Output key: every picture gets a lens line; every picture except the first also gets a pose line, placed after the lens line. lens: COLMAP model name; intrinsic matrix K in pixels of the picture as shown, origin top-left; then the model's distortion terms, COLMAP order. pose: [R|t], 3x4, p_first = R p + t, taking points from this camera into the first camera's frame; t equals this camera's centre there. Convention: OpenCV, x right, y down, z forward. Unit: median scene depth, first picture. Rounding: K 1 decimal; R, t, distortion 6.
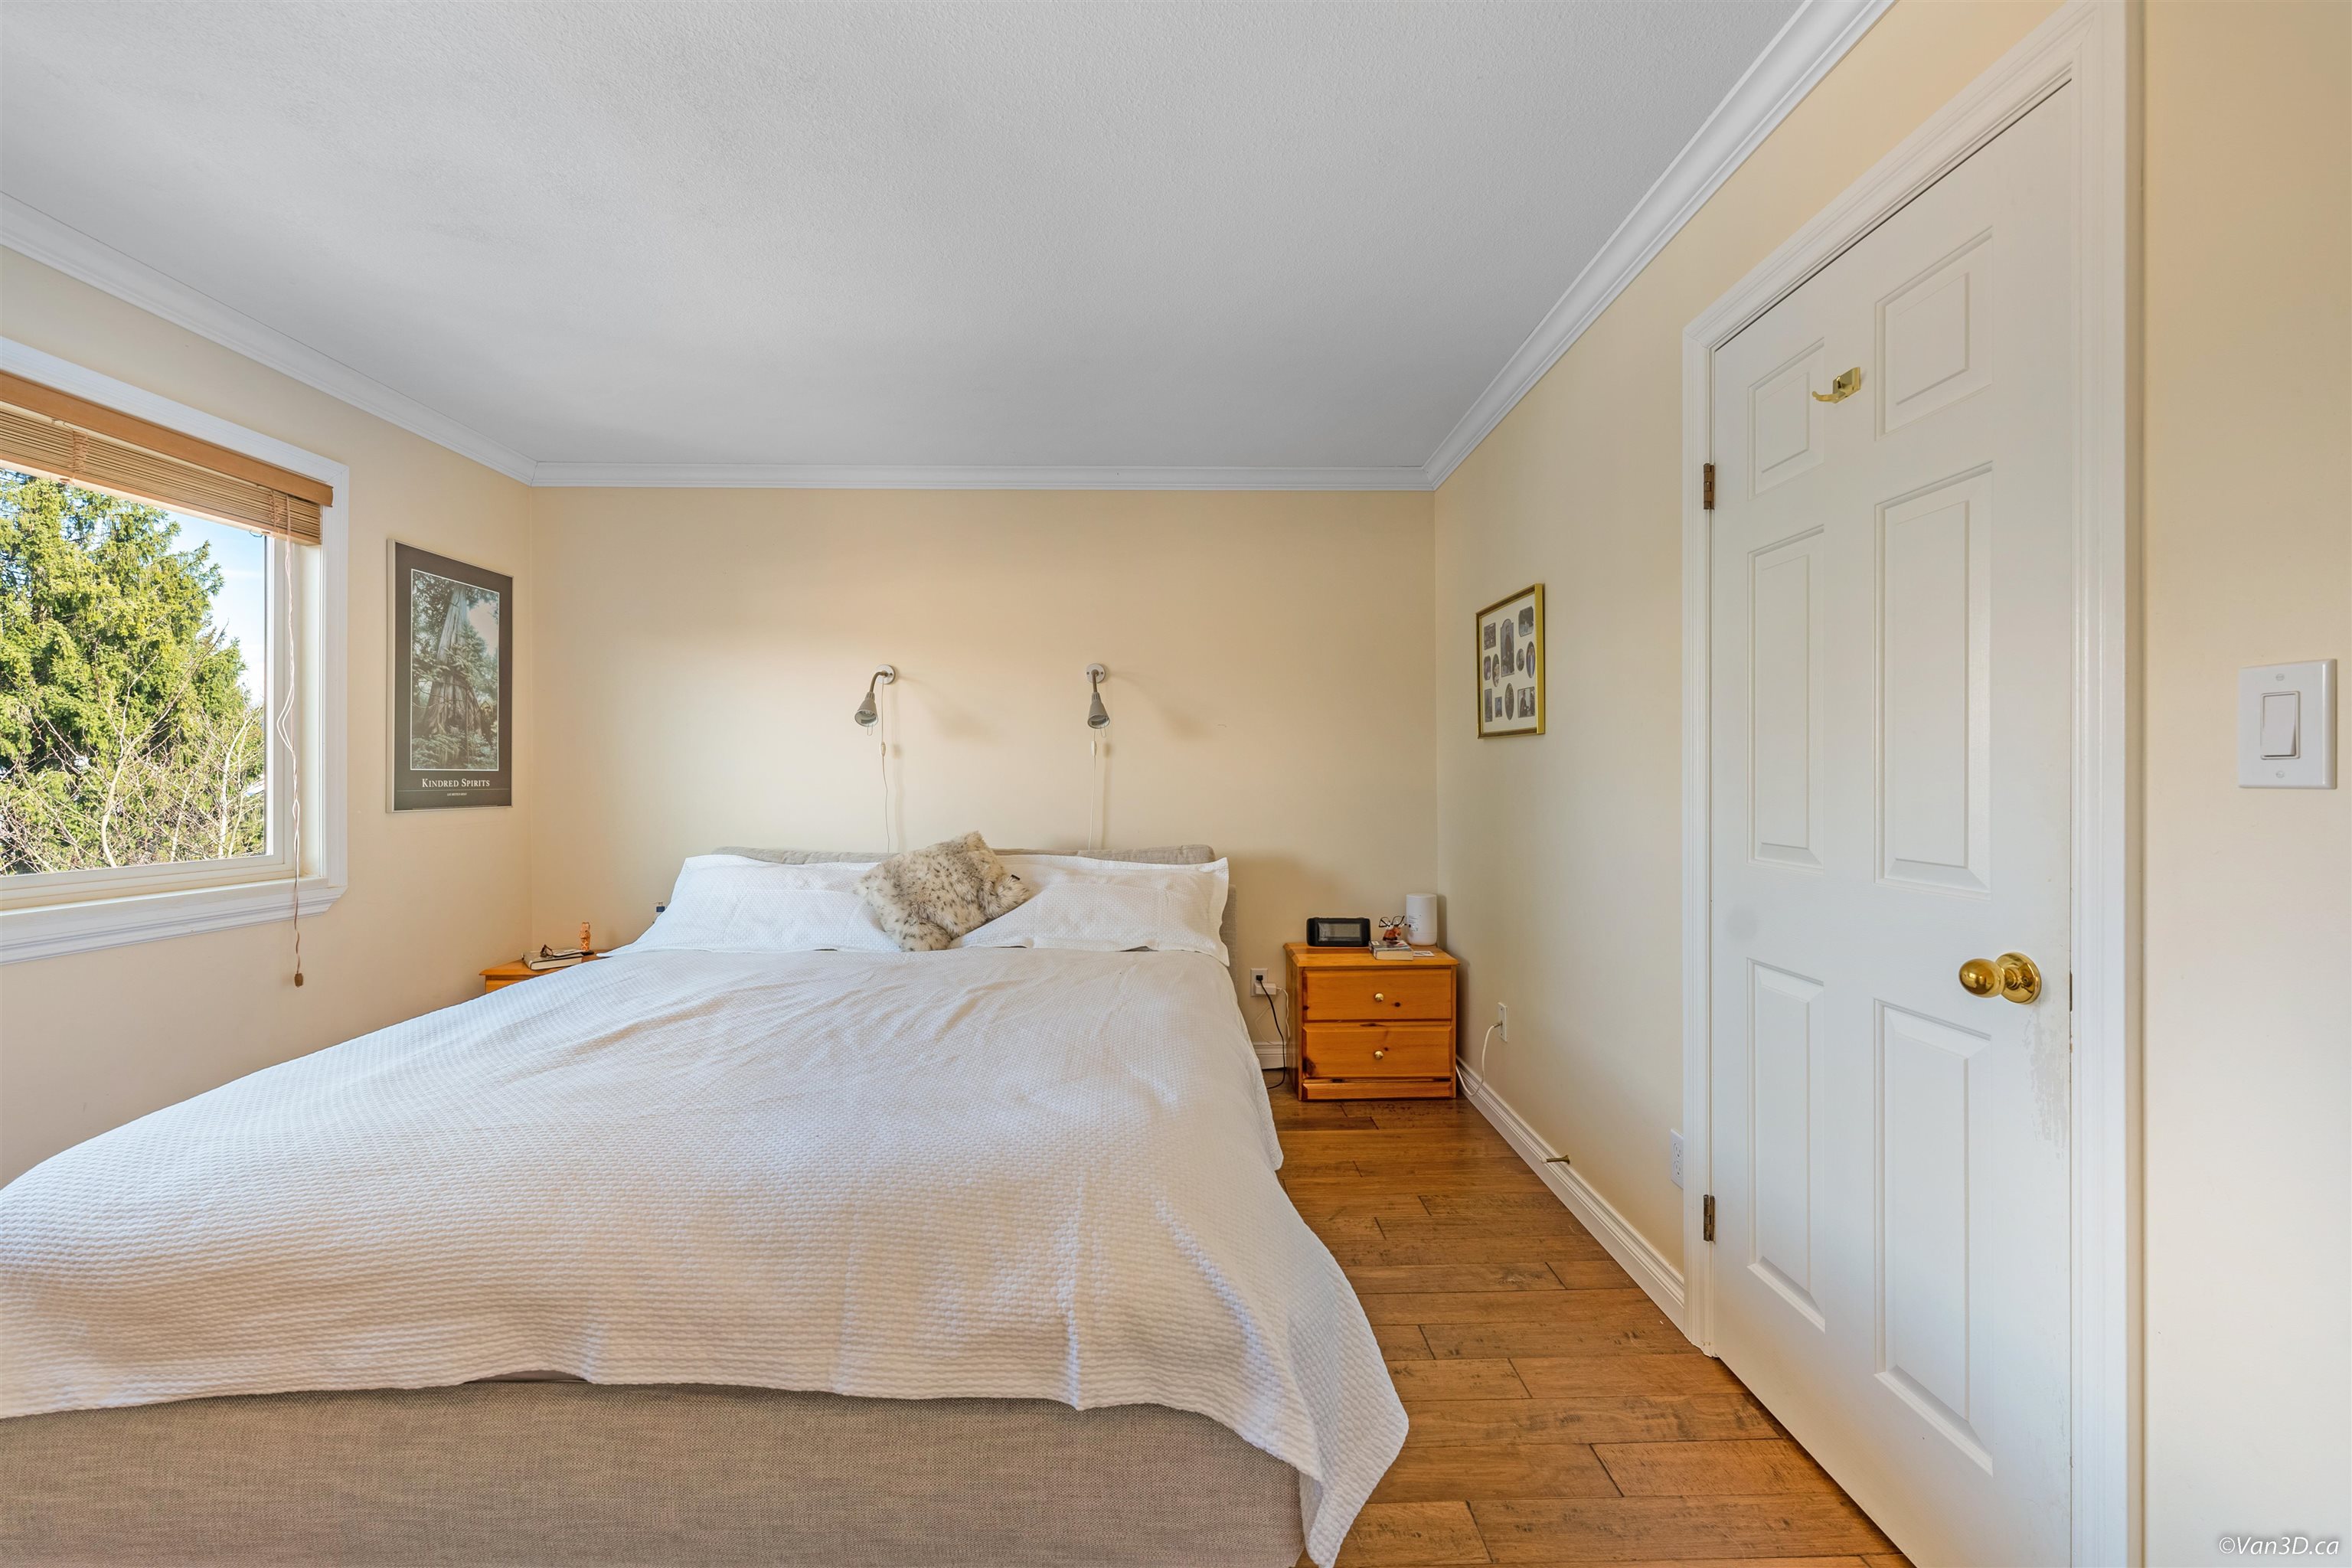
lens RADIAL K [[956.8, 0, 1166.5], [0, 956.8, 777.6], [0, 0, 1]] dist [0.001135, 0.000043]
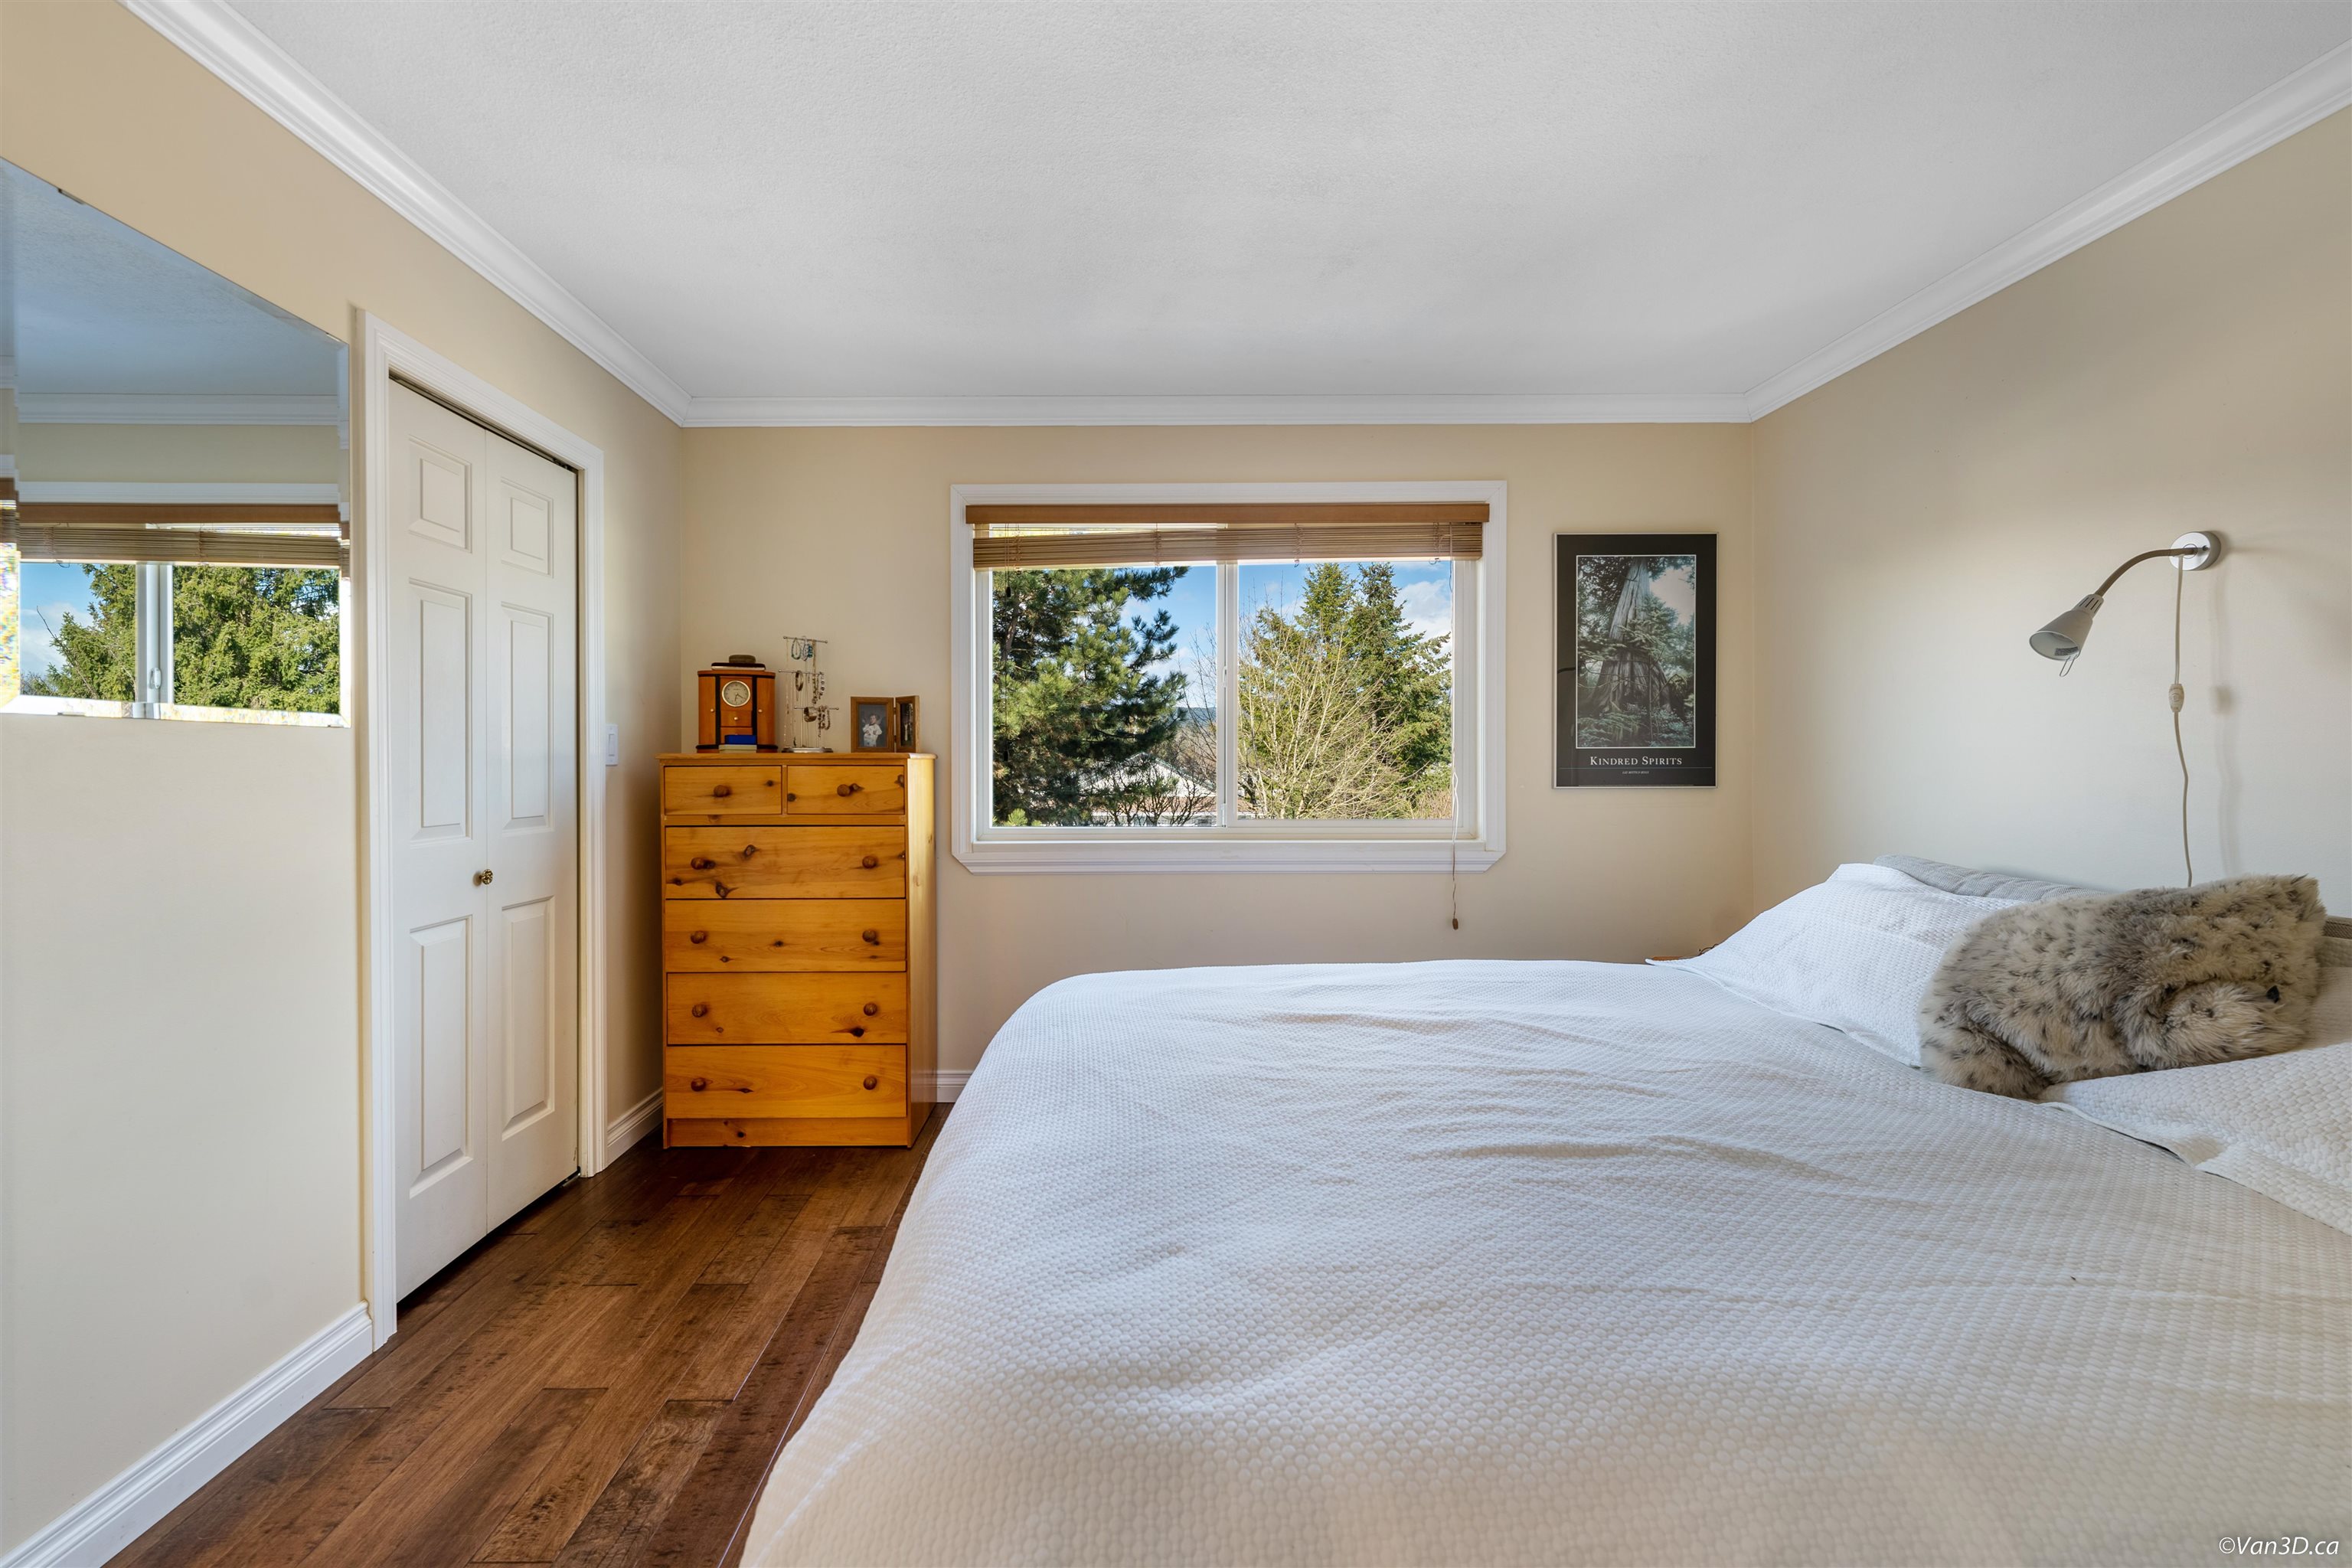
lens RADIAL K [[962.9, 0, 1124.9], [0, 962.9, 762.5], [0, 0, 1]] dist [0.000124, 0.000078]
pose [[-0.002261, 0.005210, -0.999984, 0.256878], [0.003242, 0.999981, 0.005202, 0.000417], [0.999992, -0.003230, -0.002278, 0.497034]]
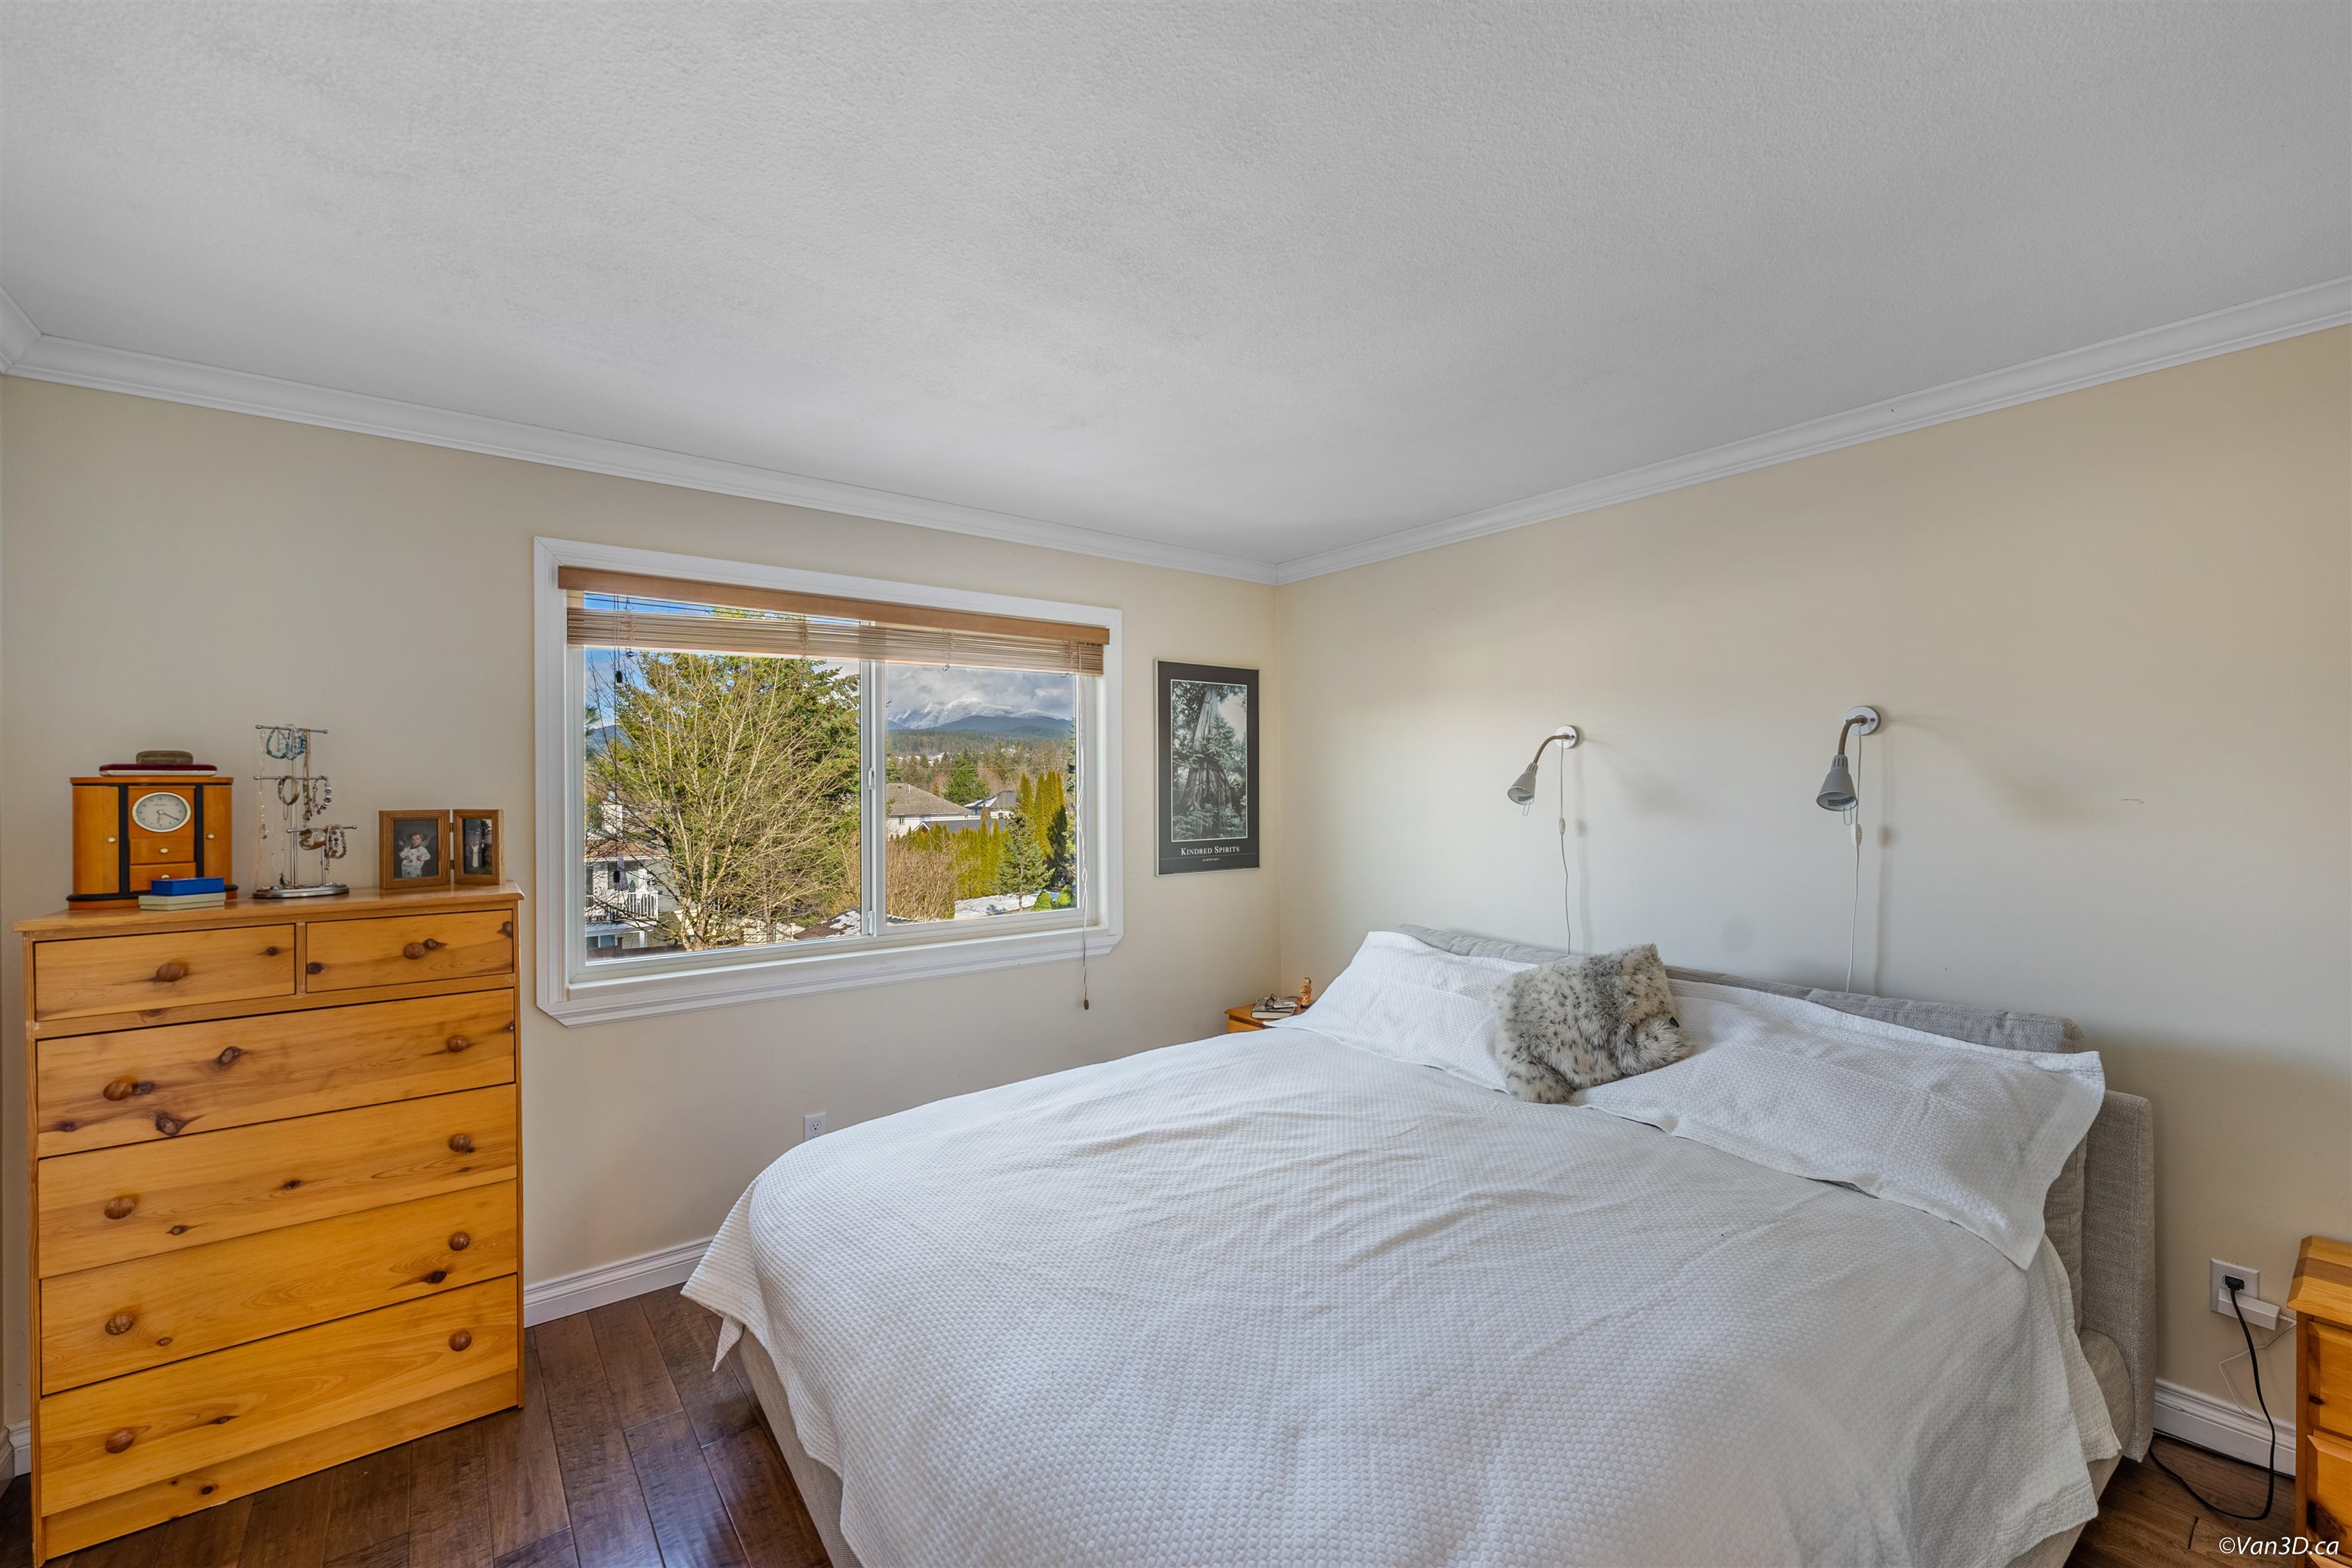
lens RADIAL K [[946.5, 0, 1176.0], [0, 946.5, 784.0], [0, 0, 1]] dist [0.001302, -0.000039]
pose [[0.604135, -0.006896, -0.796852, 0.187357], [0.007659, 0.999967, -0.002847, -0.077263], [0.796845, -0.004383, 0.604168, 0.257017]]
